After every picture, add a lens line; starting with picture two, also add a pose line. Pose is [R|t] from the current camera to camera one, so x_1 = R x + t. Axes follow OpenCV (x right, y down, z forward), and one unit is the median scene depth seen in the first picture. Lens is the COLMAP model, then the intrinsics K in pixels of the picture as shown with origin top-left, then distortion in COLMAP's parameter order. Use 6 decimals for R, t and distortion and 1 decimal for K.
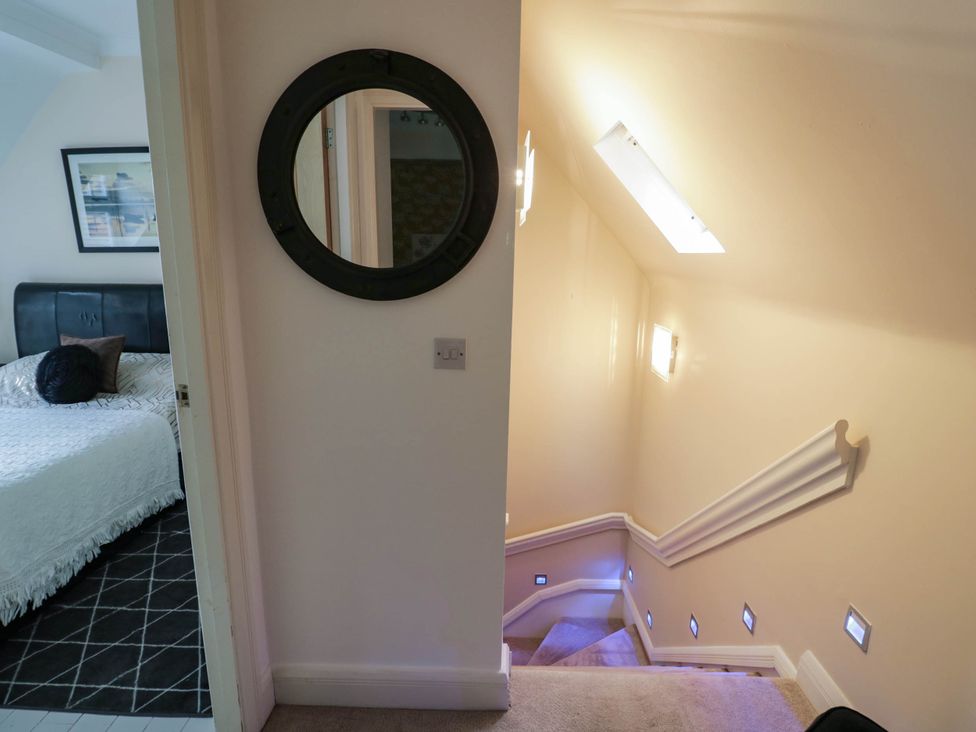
lens RADIAL K [[511.0, 0, 490.7], [0, 511.0, 357.4], [0, 0, 1]] dist [0.002579, -0.015094]
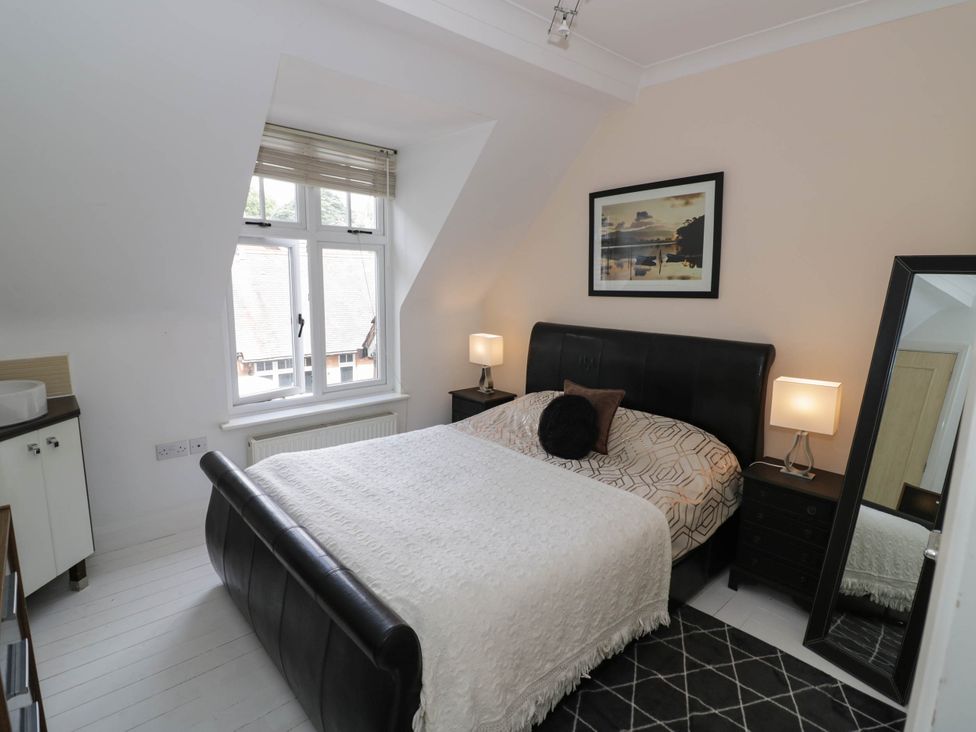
lens RADIAL K [[511.0, 0, 490.7], [0, 511.0, 357.4], [0, 0, 1]] dist [0.002579, -0.015094]
pose [[0.691828, 0.104843, -0.714410, -0.259405], [-0.152770, 0.988257, -0.002910, -0.066465], [0.705716, 0.111154, 0.699721, 0.217442]]
